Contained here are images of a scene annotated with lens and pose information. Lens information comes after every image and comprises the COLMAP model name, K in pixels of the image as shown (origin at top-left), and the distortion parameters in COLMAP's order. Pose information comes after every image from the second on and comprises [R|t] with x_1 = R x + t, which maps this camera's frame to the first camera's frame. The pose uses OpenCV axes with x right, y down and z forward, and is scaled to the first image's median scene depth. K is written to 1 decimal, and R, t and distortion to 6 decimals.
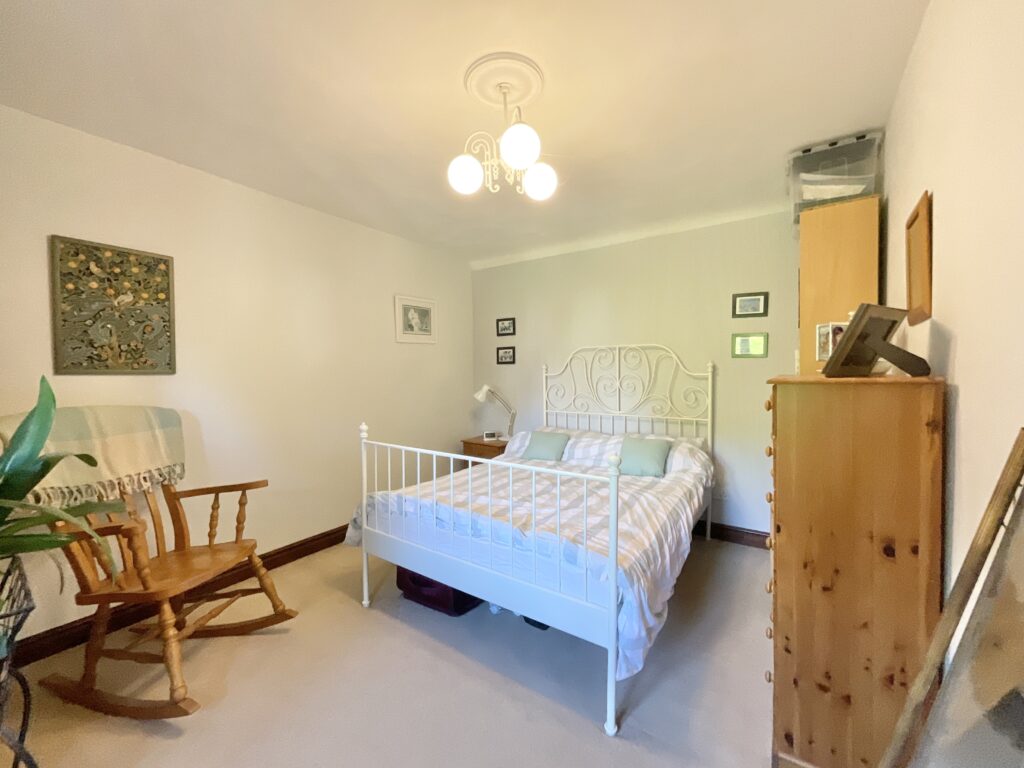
lens RADIAL K [[414.2, 0, 512.0], [0, 414.2, 384.0], [0, 0, 1]] dist [-0.000903, 0.000016]
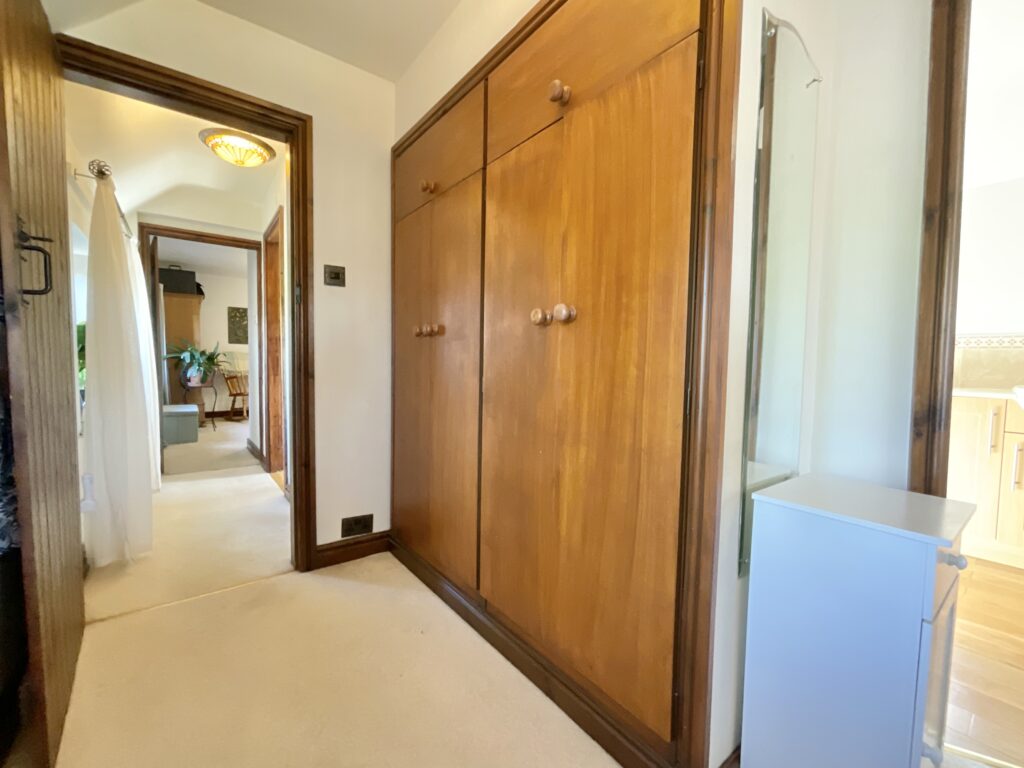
lens RADIAL K [[414.2, 0, 512.0], [0, 414.2, 384.0], [0, 0, 1]] dist [-0.000903, 0.000016]
pose [[0.949864, 0.047146, -0.309088, 2.642619], [-0.042585, 0.998862, 0.021490, 0.167221], [0.309749, -0.007250, 0.950791, -1.873546]]
